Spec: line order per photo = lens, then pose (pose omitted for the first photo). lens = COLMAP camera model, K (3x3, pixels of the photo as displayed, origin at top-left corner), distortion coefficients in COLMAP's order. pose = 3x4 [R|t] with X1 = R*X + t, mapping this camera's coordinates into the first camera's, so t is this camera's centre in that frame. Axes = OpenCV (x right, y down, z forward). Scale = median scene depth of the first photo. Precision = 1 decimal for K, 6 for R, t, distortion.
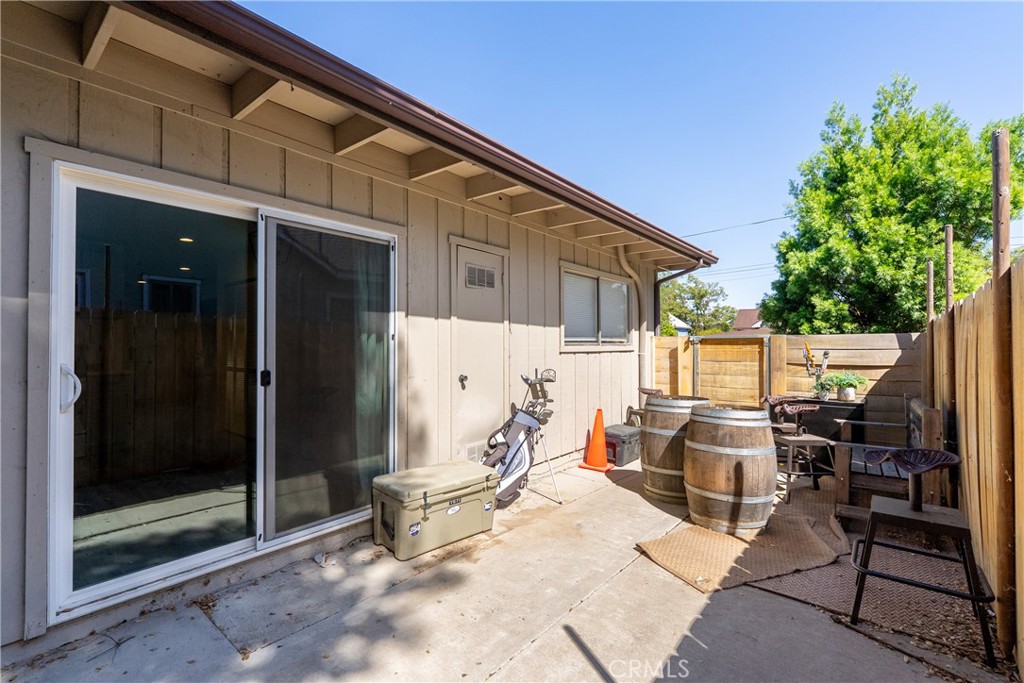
lens RADIAL K [[461.1, 0, 512.0], [0, 461.1, 341.5], [0, 0, 1]] dist [-0.009274, 0.003980]
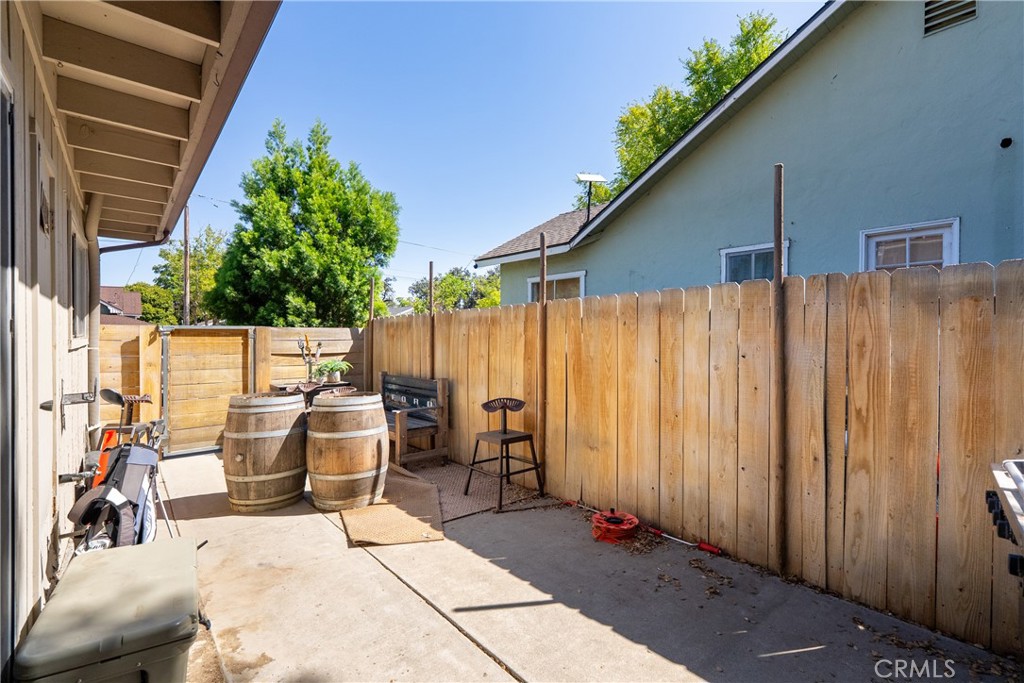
lens RADIAL K [[461.1, 0, 512.0], [0, 461.1, 341.5], [0, 0, 1]] dist [-0.009274, 0.003980]
pose [[0.181052, -0.010576, 0.983417, -0.386304], [-0.014211, 0.999810, 0.013368, -0.003791], [-0.983371, -0.016396, 0.180867, 0.302500]]
